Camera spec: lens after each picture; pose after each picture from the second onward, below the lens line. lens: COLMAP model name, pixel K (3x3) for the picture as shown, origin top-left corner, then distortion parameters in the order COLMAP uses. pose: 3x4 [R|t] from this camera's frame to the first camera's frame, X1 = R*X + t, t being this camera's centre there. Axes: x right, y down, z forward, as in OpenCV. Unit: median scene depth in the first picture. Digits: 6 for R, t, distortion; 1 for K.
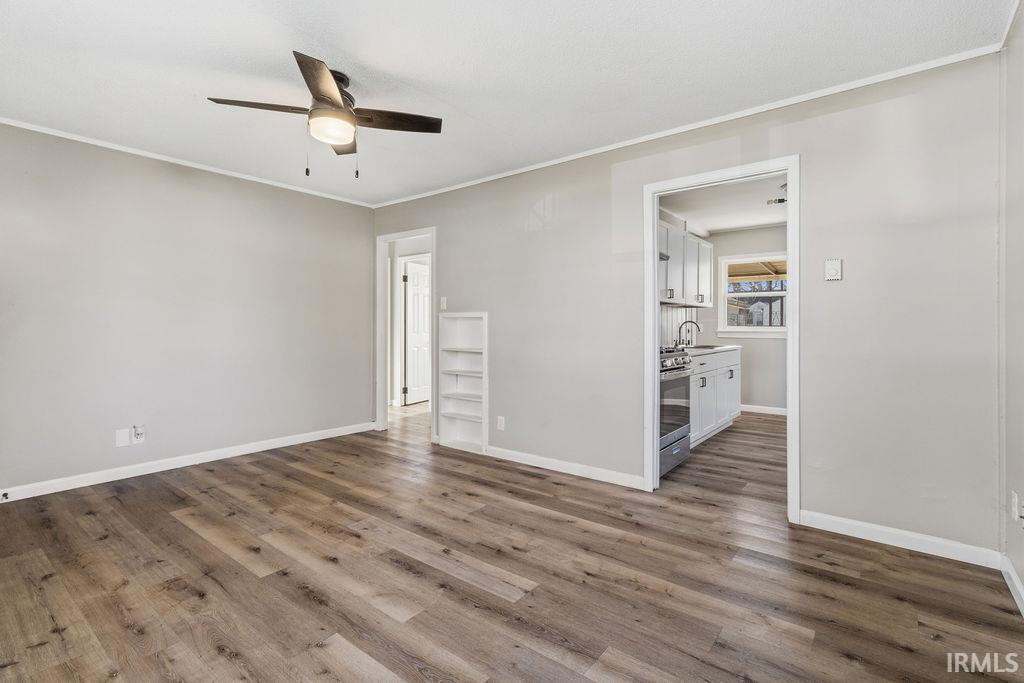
lens RADIAL K [[477.3, 0, 522.4], [0, 477.3, 329.9], [0, 0, 1]] dist [0.001293, -0.000218]
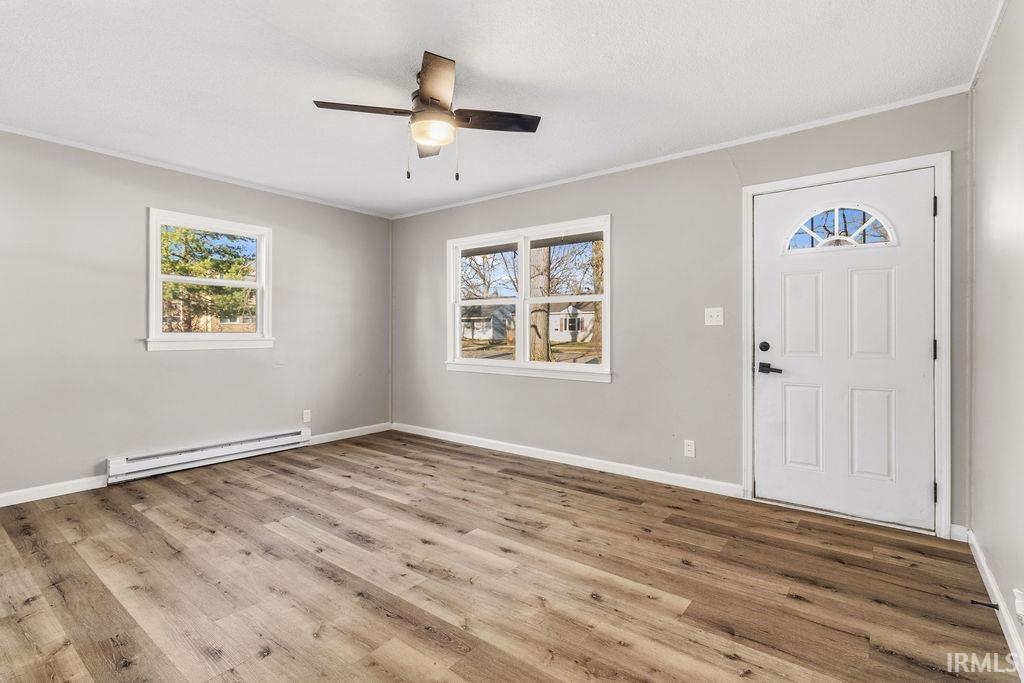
lens RADIAL K [[477.3, 0, 522.4], [0, 477.3, 329.9], [0, 0, 1]] dist [0.001293, -0.000218]
pose [[-0.999908, -0.003137, -0.013167, -0.566958], [-0.003226, 0.999972, 0.006720, -0.018438], [0.013146, 0.006762, -0.999891, 1.980936]]
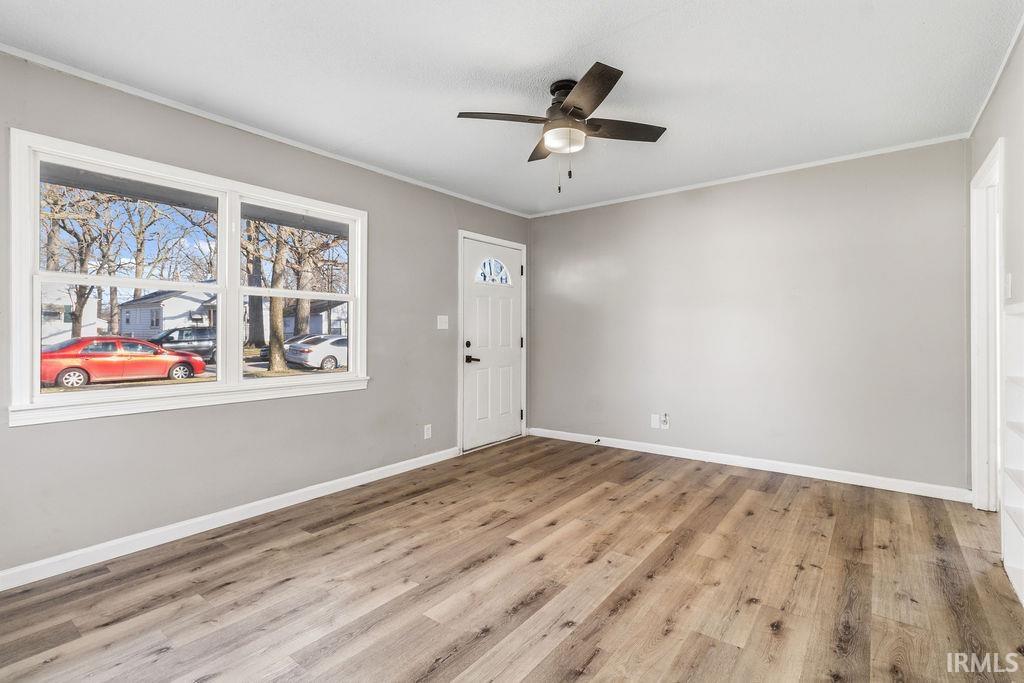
lens RADIAL K [[472.2, 0, 520.0], [0, 472.2, 324.7], [0, 0, 1]] dist [0.000760, 0.000666]
pose [[0.010300, -0.019740, -0.999752, 0.602769], [-0.004370, 0.999795, -0.019786, -0.007674], [0.999937, 0.004573, 0.010211, 0.889309]]
